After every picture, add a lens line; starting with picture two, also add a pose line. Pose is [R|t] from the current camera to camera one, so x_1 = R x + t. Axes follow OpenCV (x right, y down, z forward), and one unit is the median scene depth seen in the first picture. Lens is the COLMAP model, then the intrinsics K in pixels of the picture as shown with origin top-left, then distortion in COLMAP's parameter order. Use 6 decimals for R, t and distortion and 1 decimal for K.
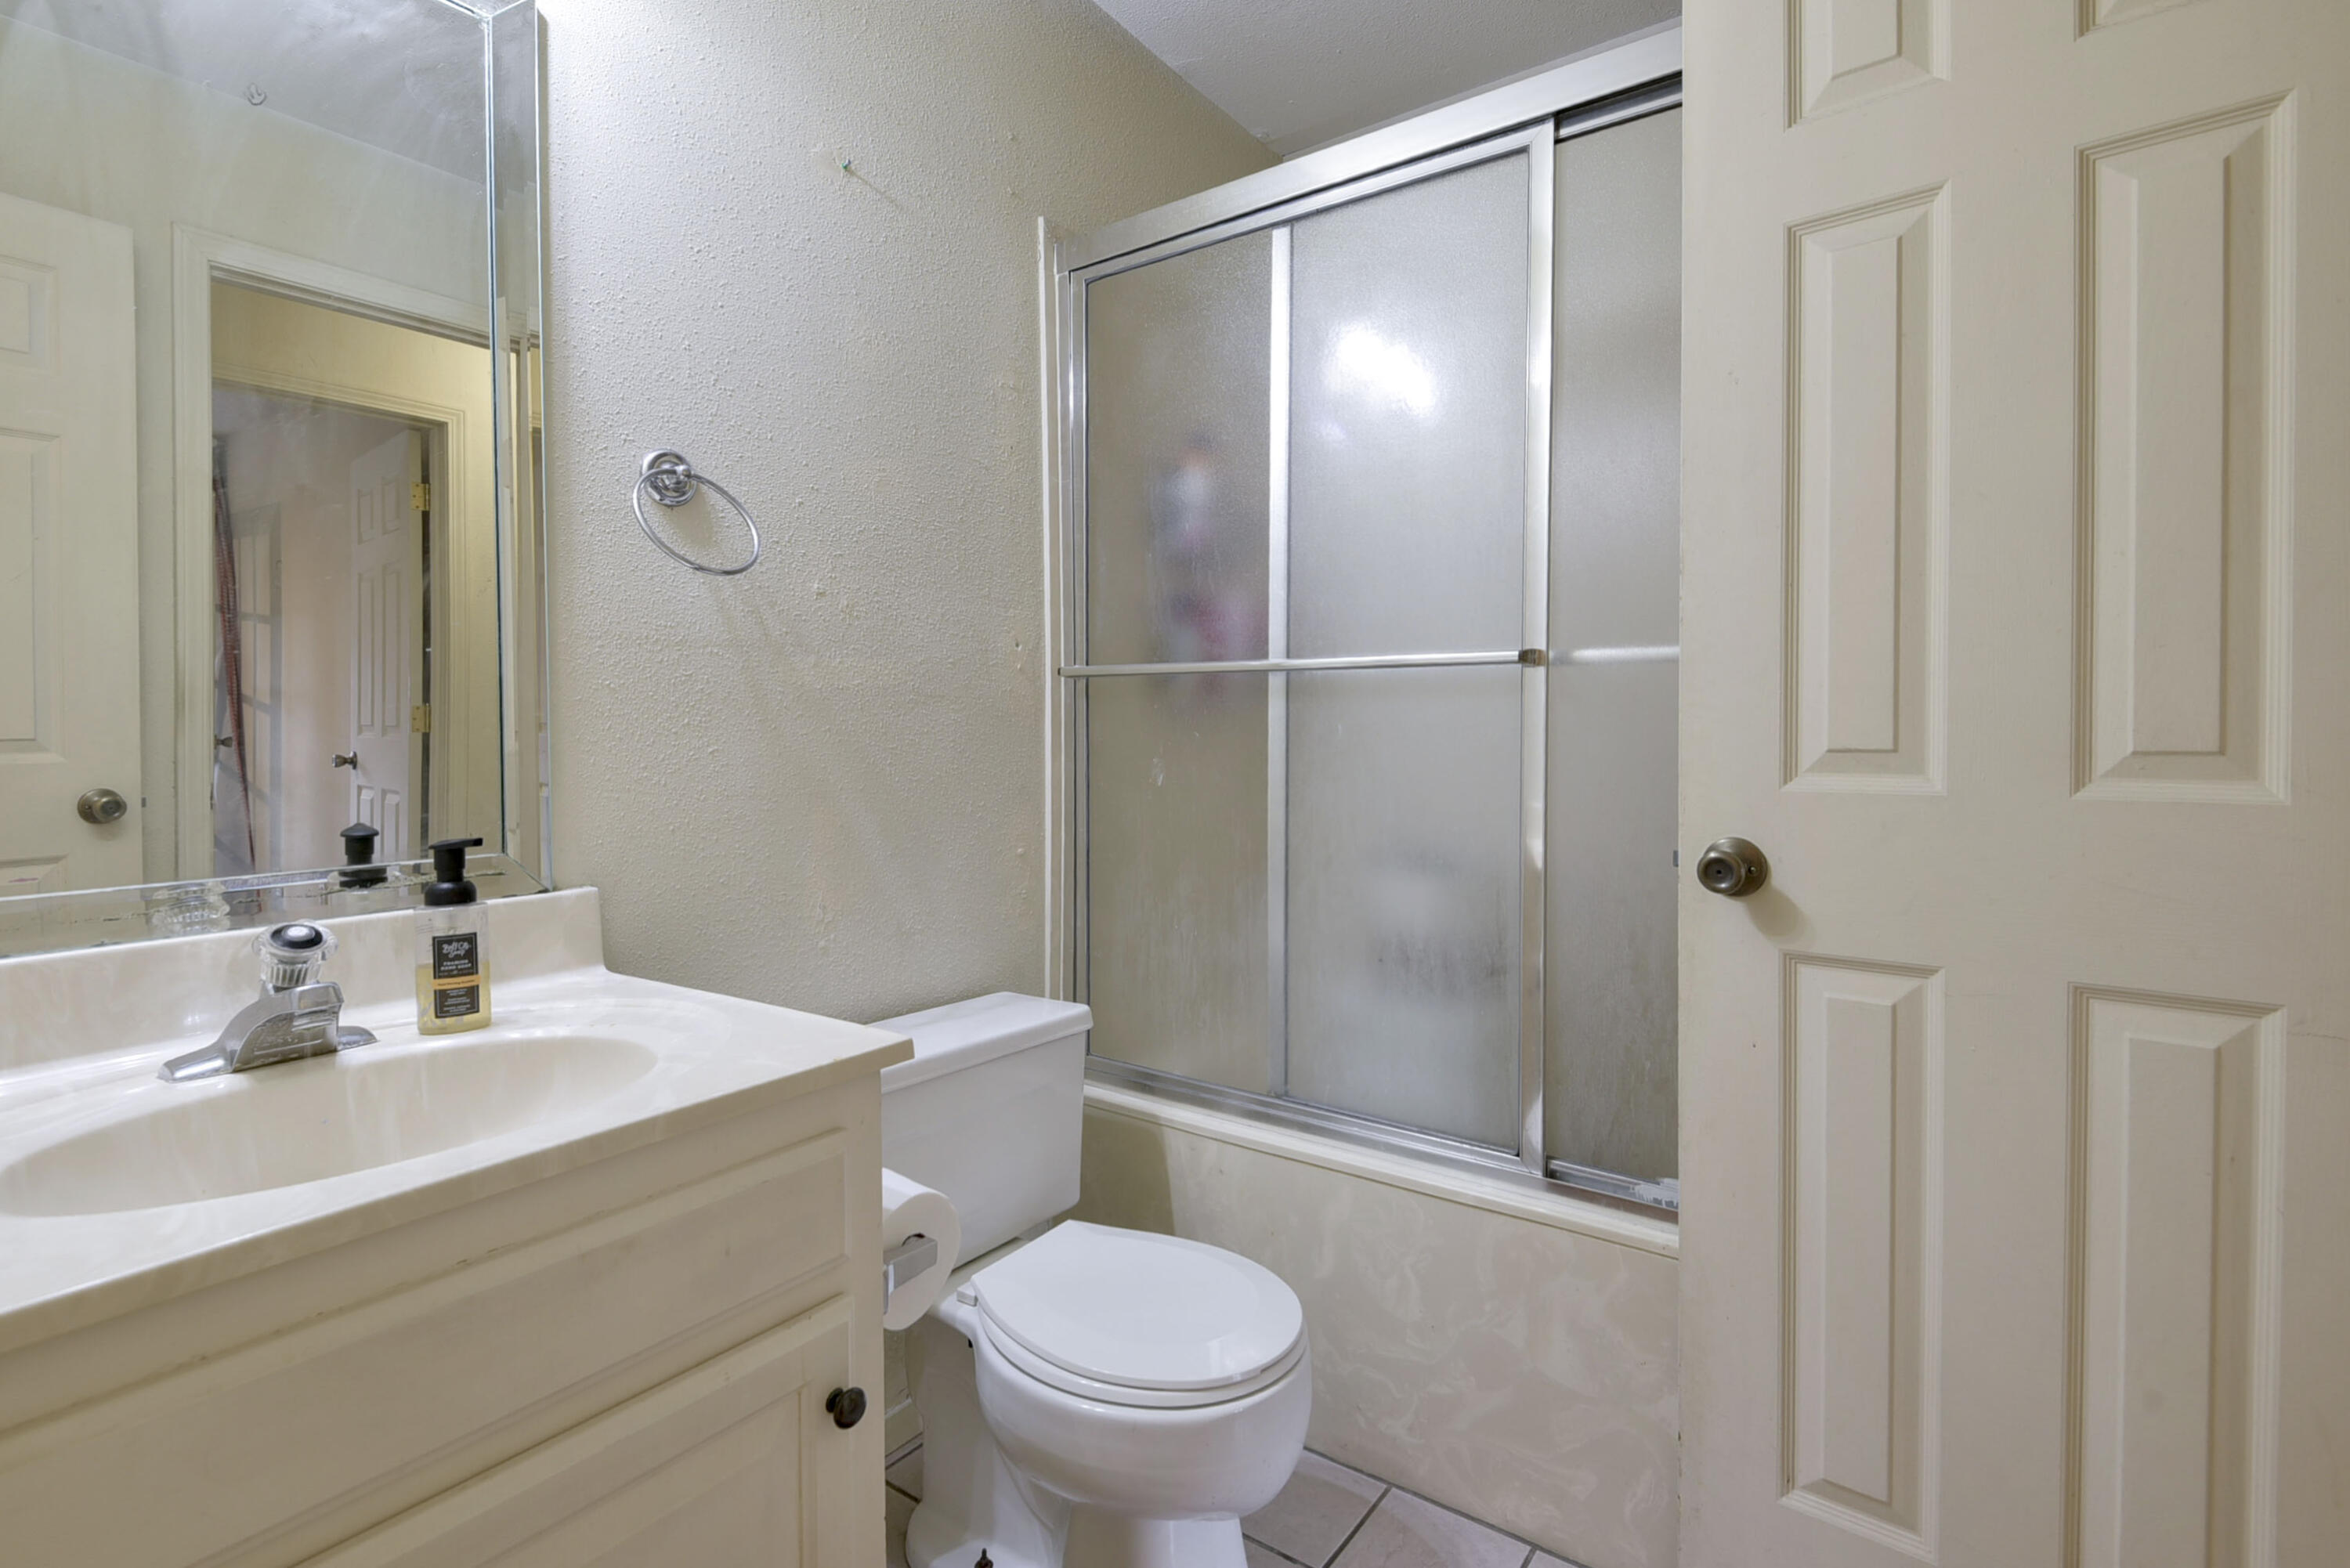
lens RADIAL K [[1094.7, 0, 1132.7], [0, 1094.7, 773.9], [0, 0, 1]] dist [0.034708, -0.023951]
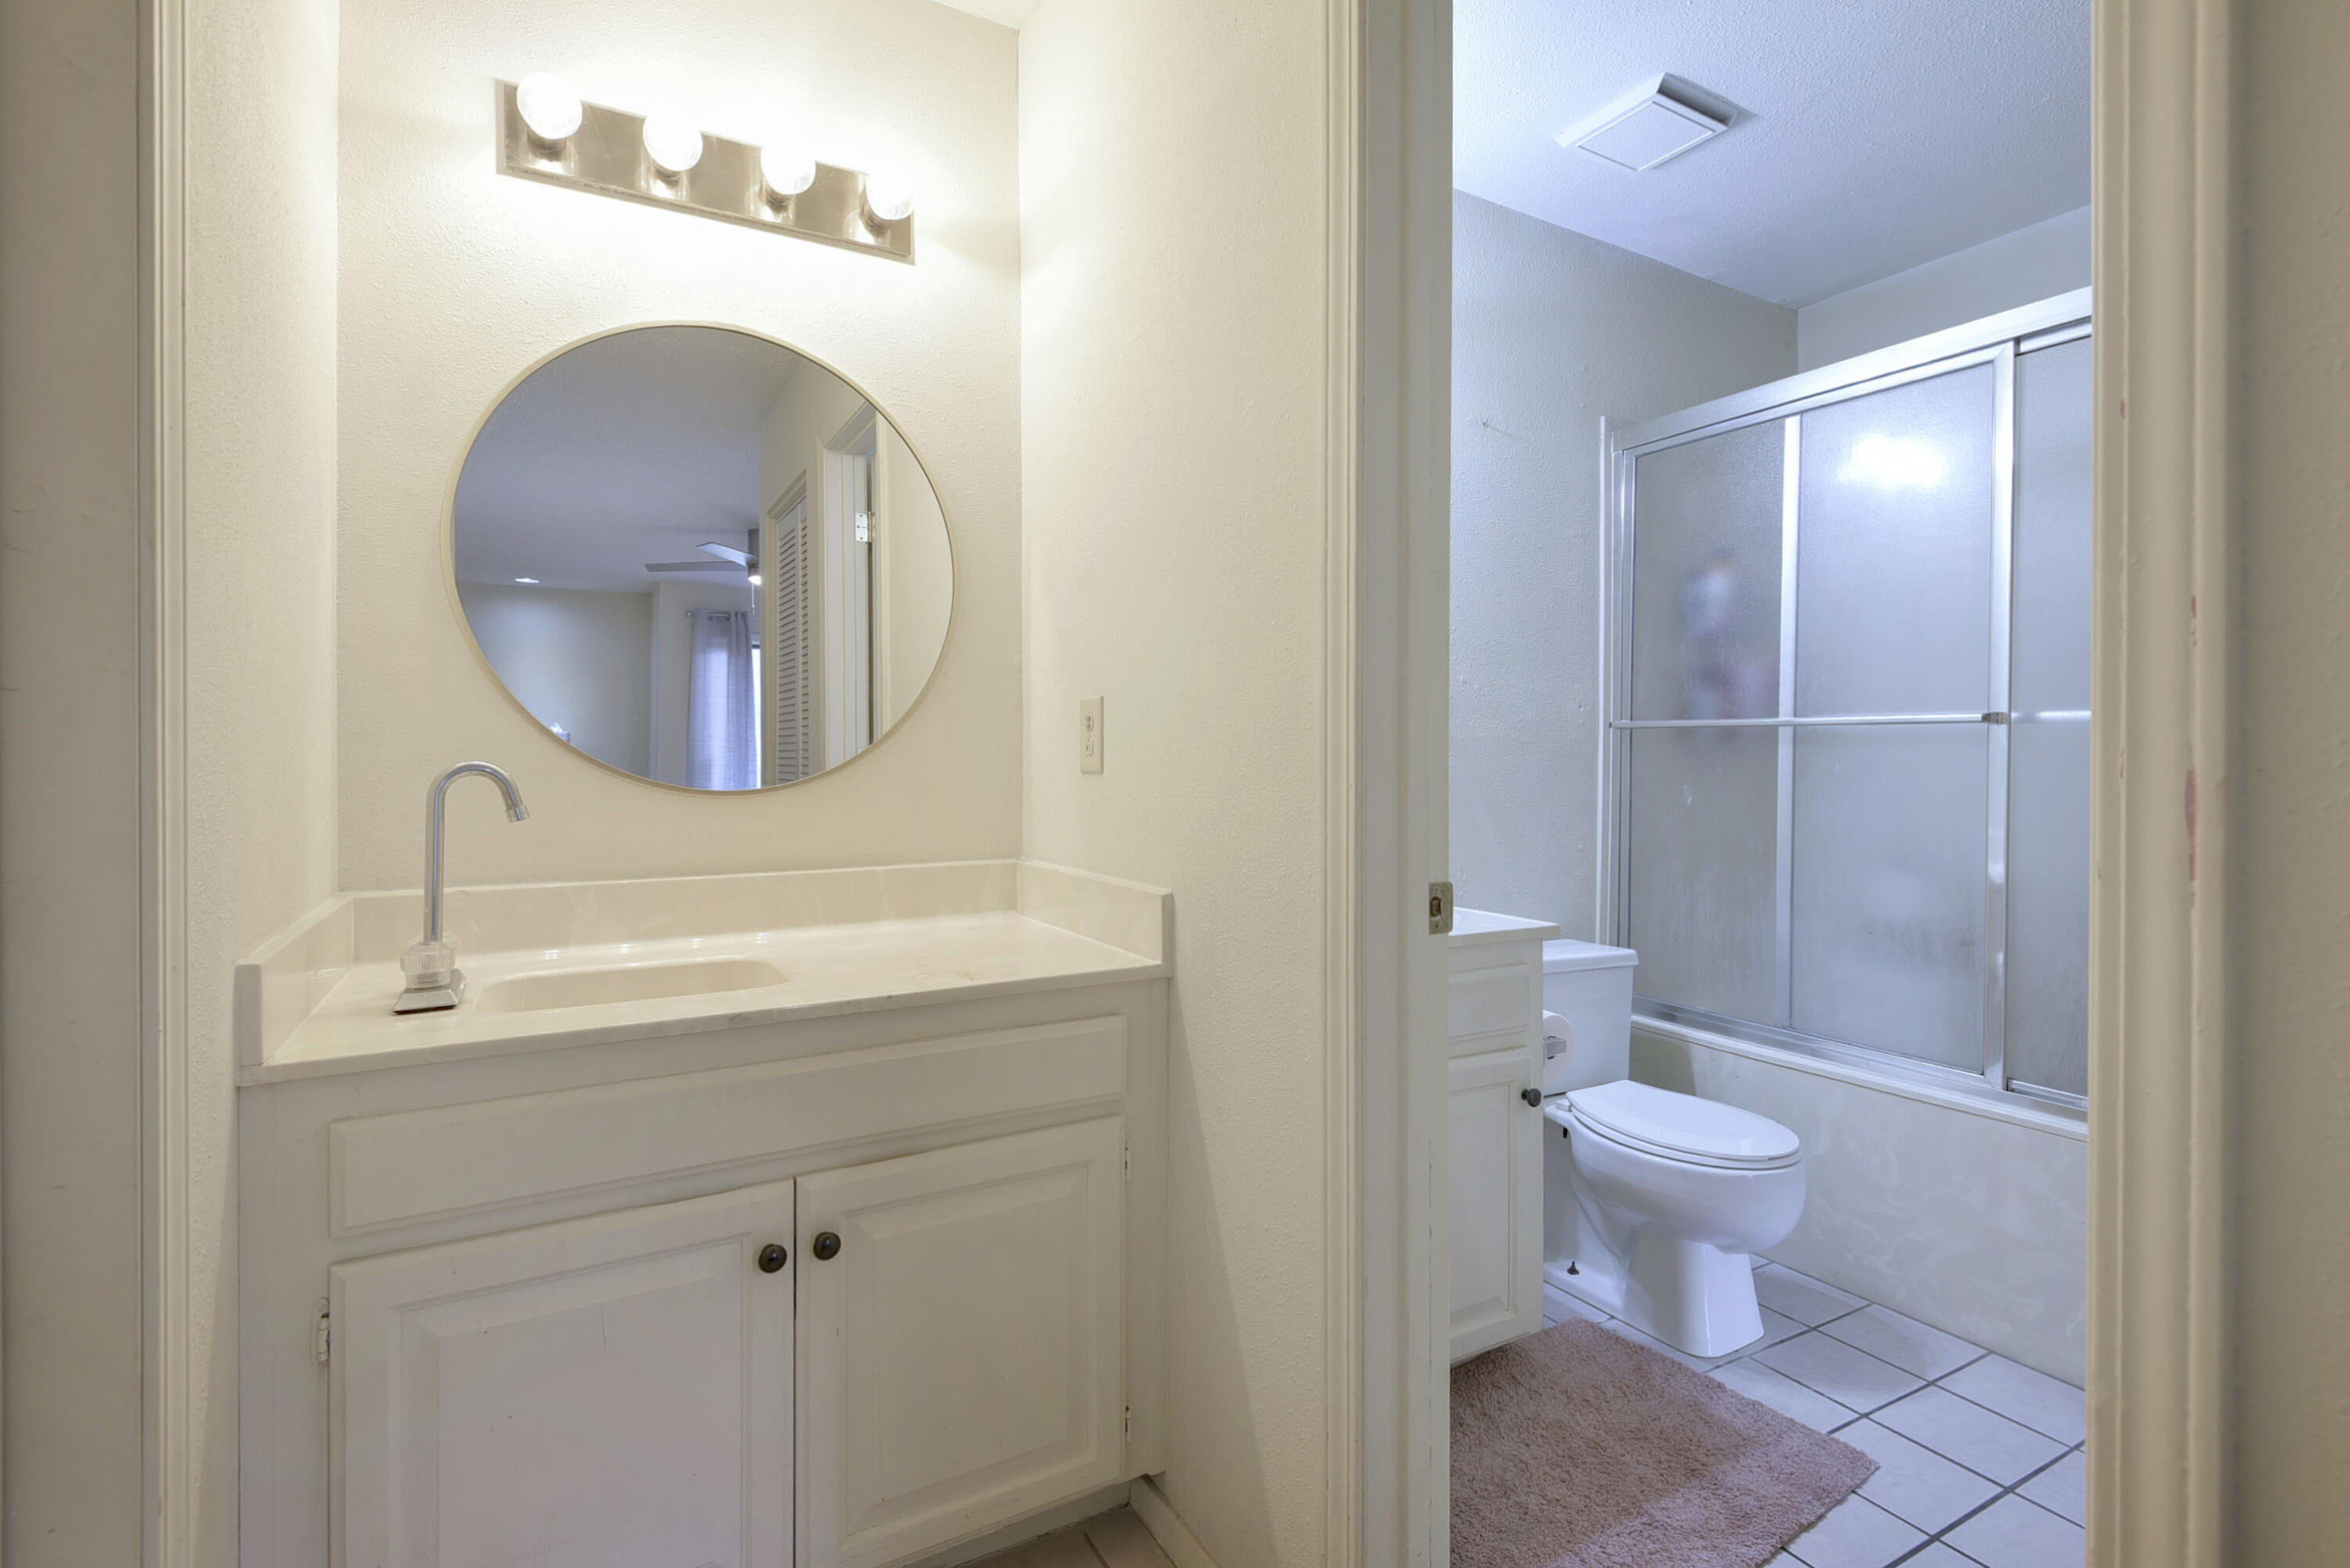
lens RADIAL K [[1094.7, 0, 1132.7], [0, 1094.7, 773.9], [0, 0, 1]] dist [0.034708, -0.023951]
pose [[0.918460, 0.013111, -0.395295, -0.077376], [-0.025228, 0.999357, -0.025470, 0.025794], [0.394707, 0.033365, 0.918201, -0.635082]]
